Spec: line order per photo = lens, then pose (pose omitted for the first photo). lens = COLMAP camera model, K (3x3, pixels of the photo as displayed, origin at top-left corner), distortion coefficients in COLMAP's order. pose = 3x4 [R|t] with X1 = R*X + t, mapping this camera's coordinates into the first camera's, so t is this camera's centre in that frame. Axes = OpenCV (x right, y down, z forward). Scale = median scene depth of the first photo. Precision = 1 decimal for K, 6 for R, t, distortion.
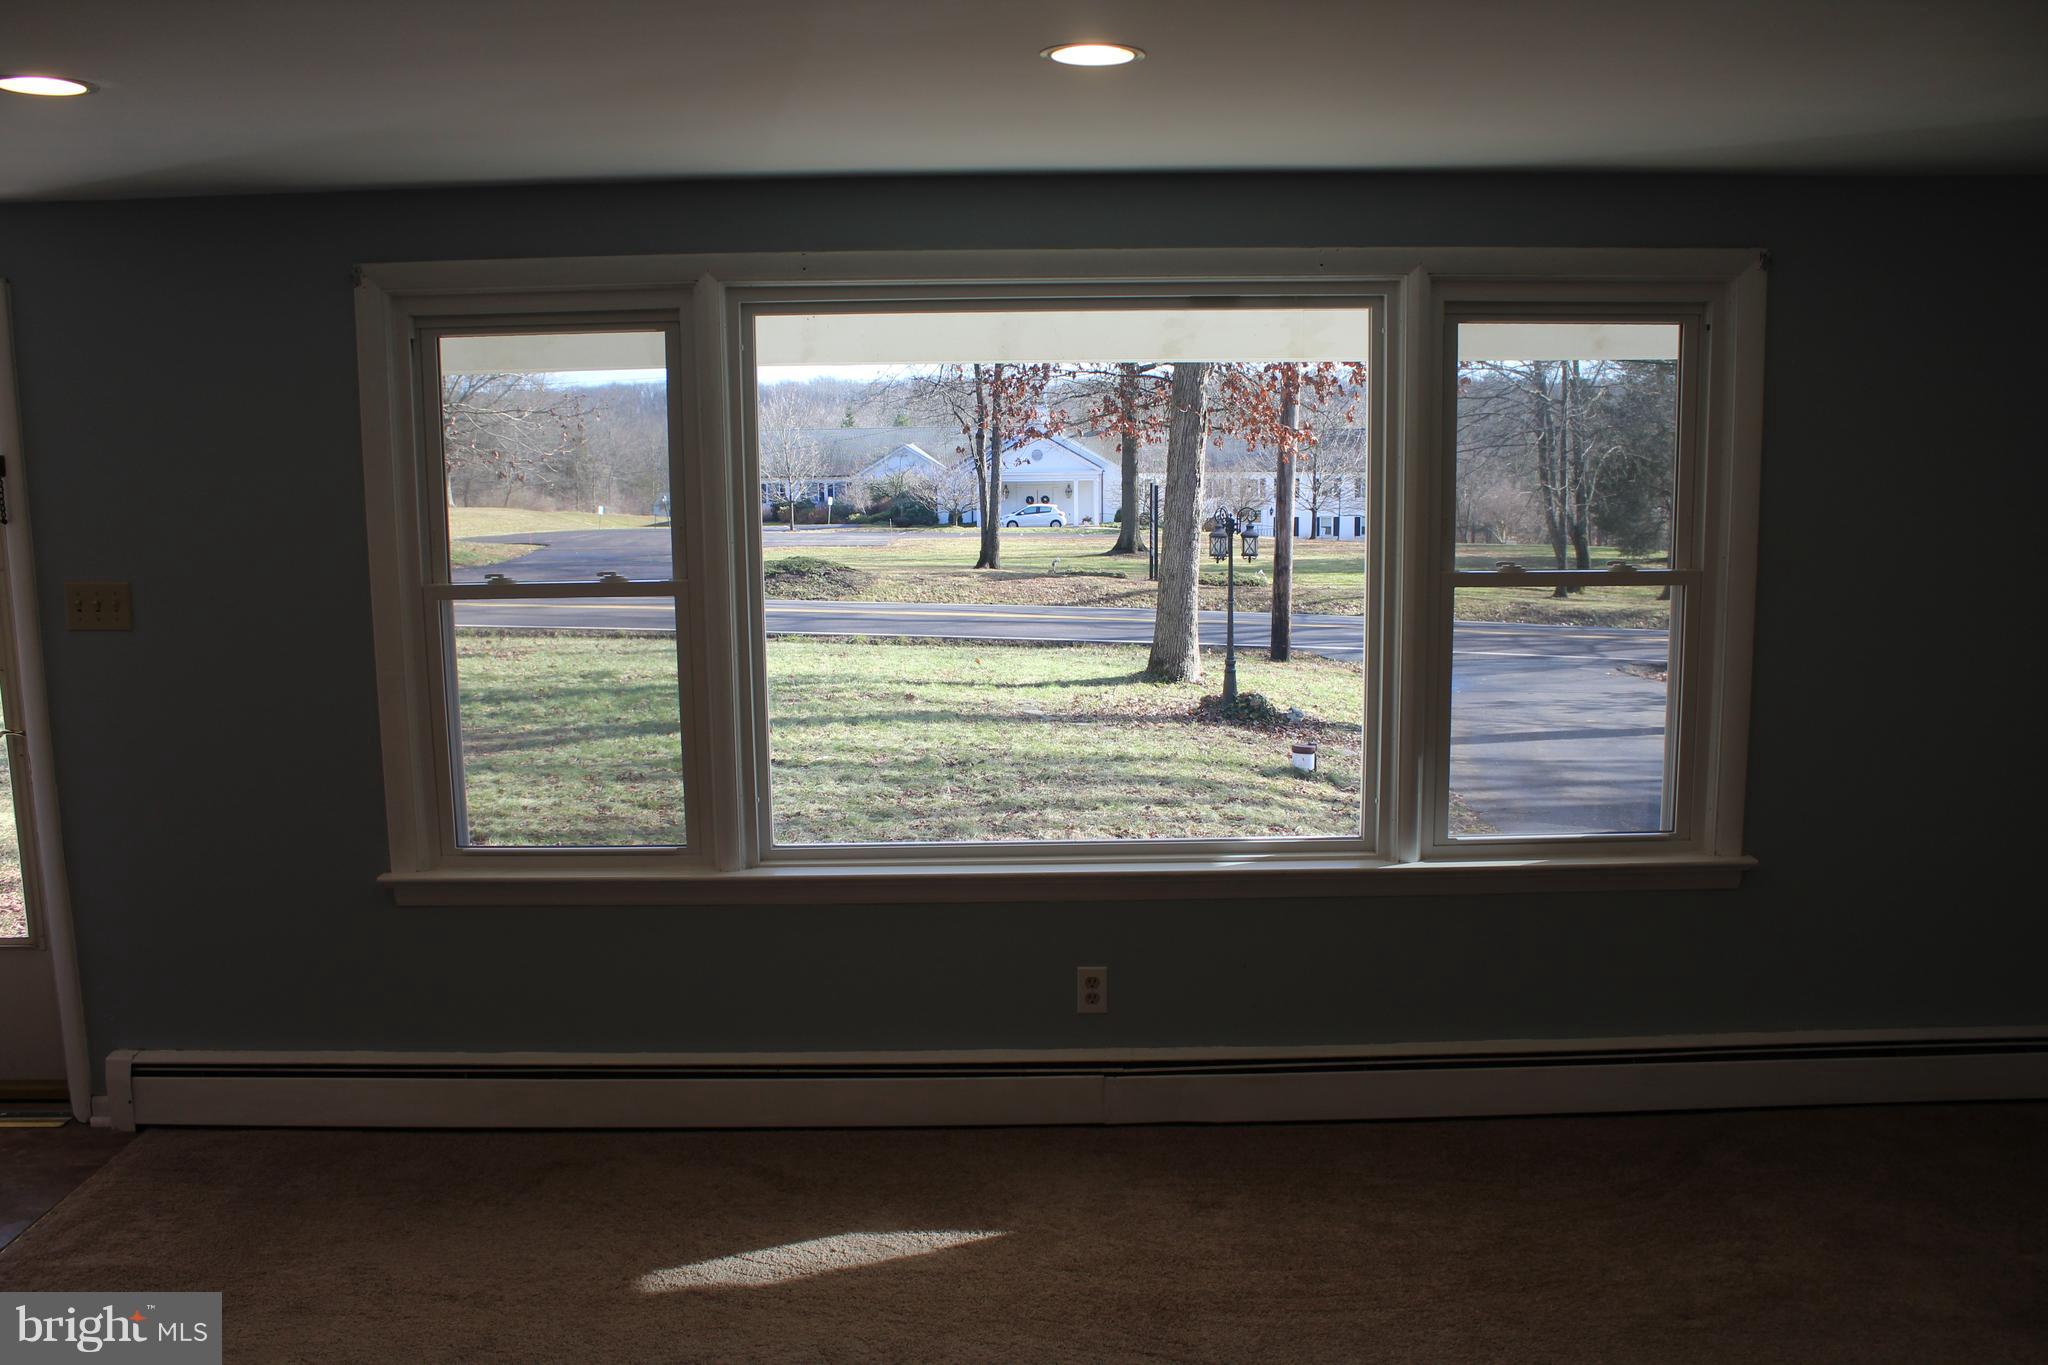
lens RADIAL K [[1709.9, 0, 990.8], [0, 1709.9, 695.2], [0, 0, 1]] dist [-0.160755, 0.140405]
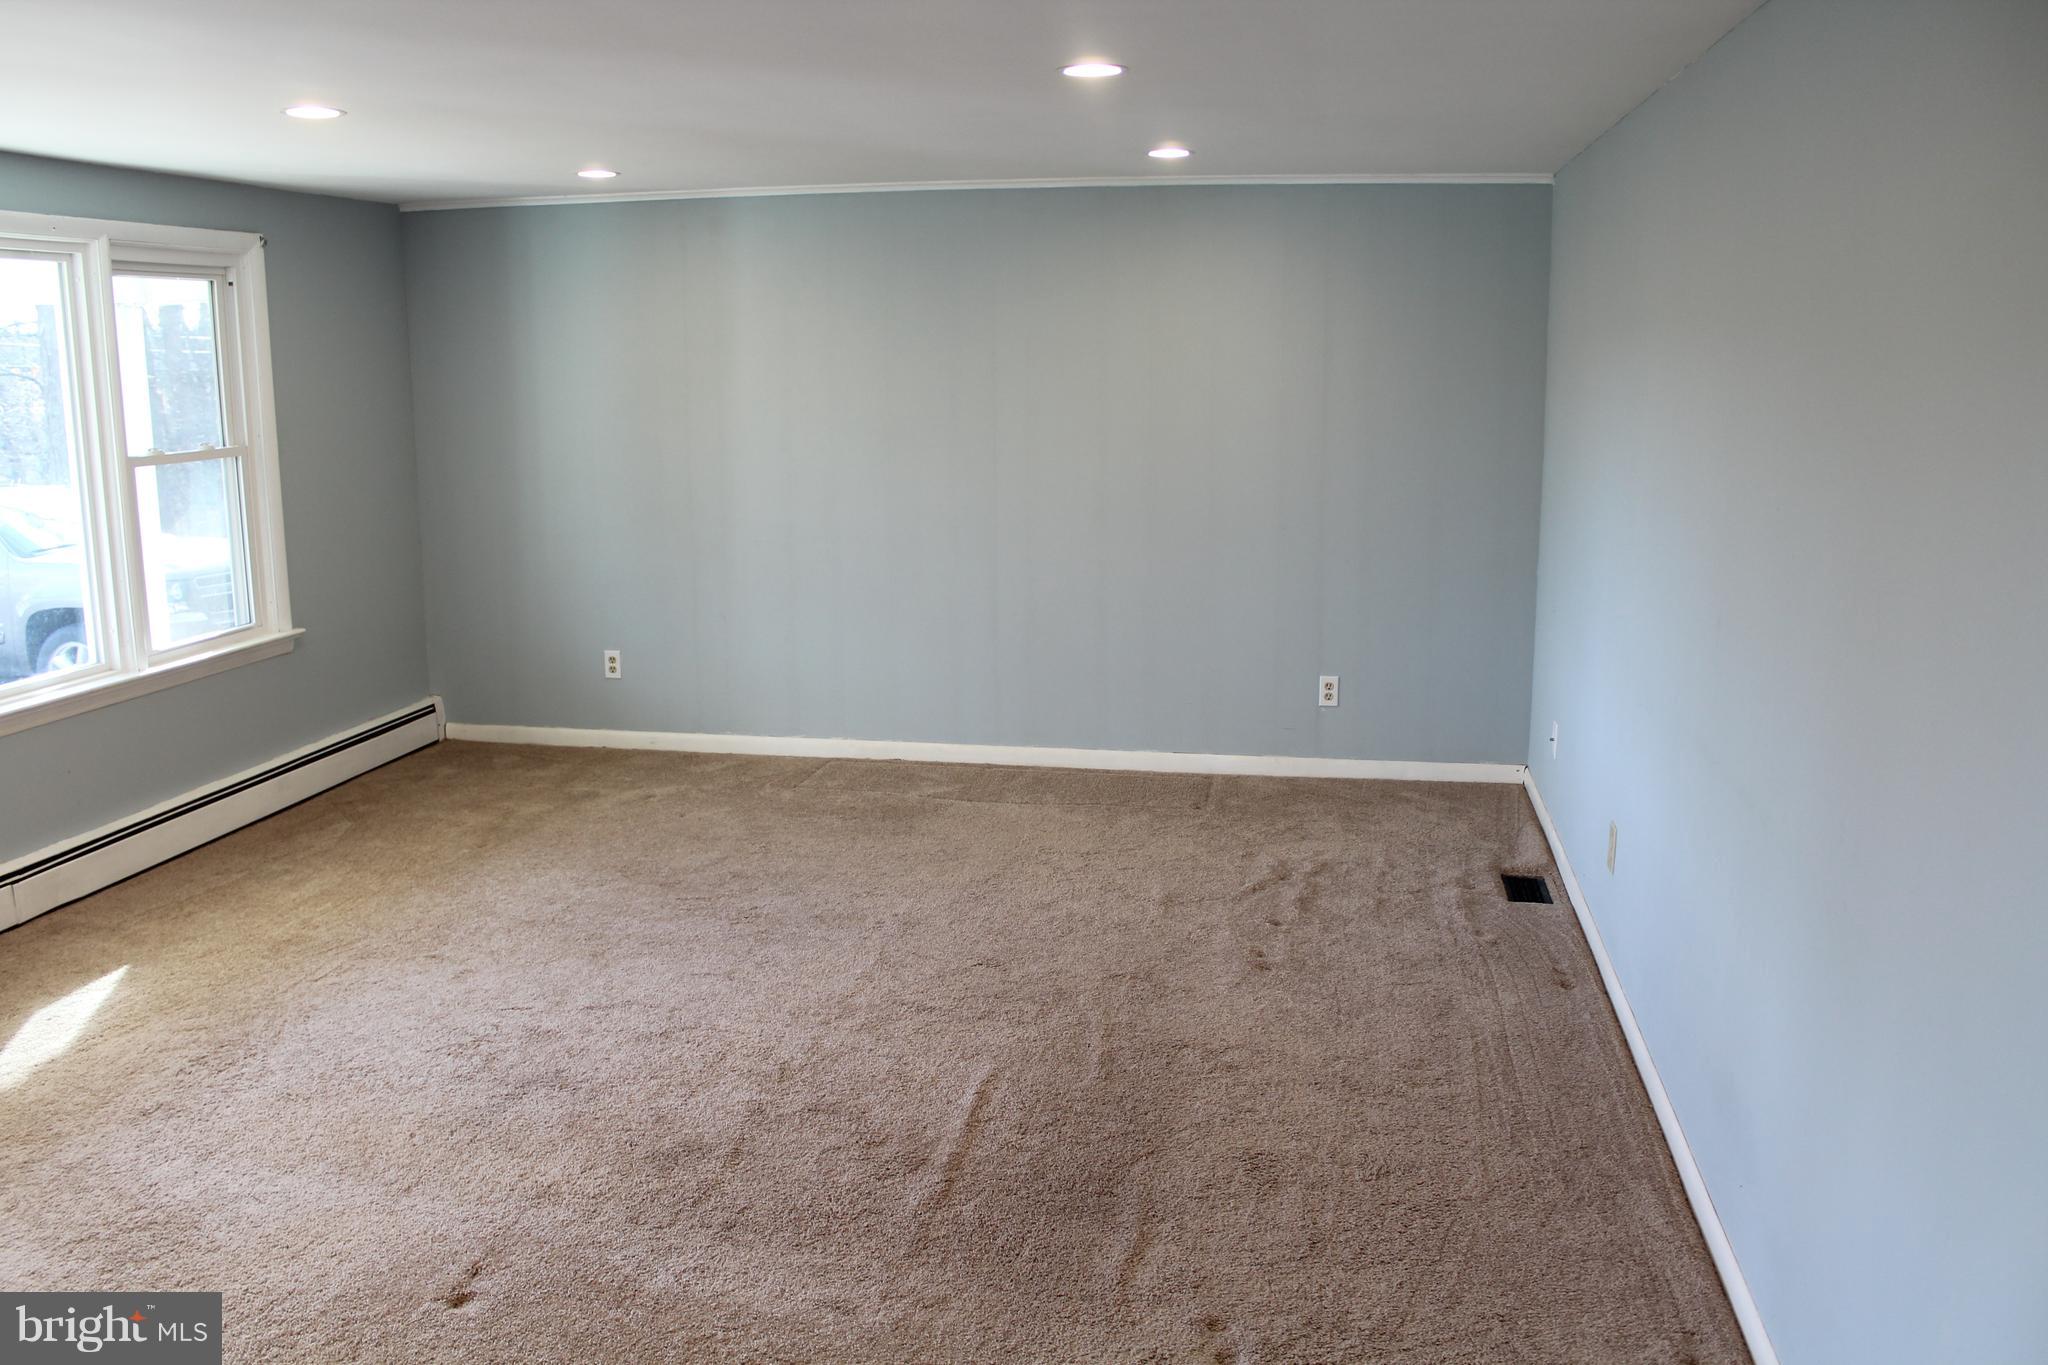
lens RADIAL K [[1709.9, 0, 1032.5], [0, 1709.9, 689.3], [0, 0, 1]] dist [-0.160755, 0.140405]
pose [[0.171296, -0.180775, 0.968493, -0.931938], [0.150760, 0.976255, 0.155559, 0.014576], [-0.973617, 0.119363, 0.194482, 0.039882]]
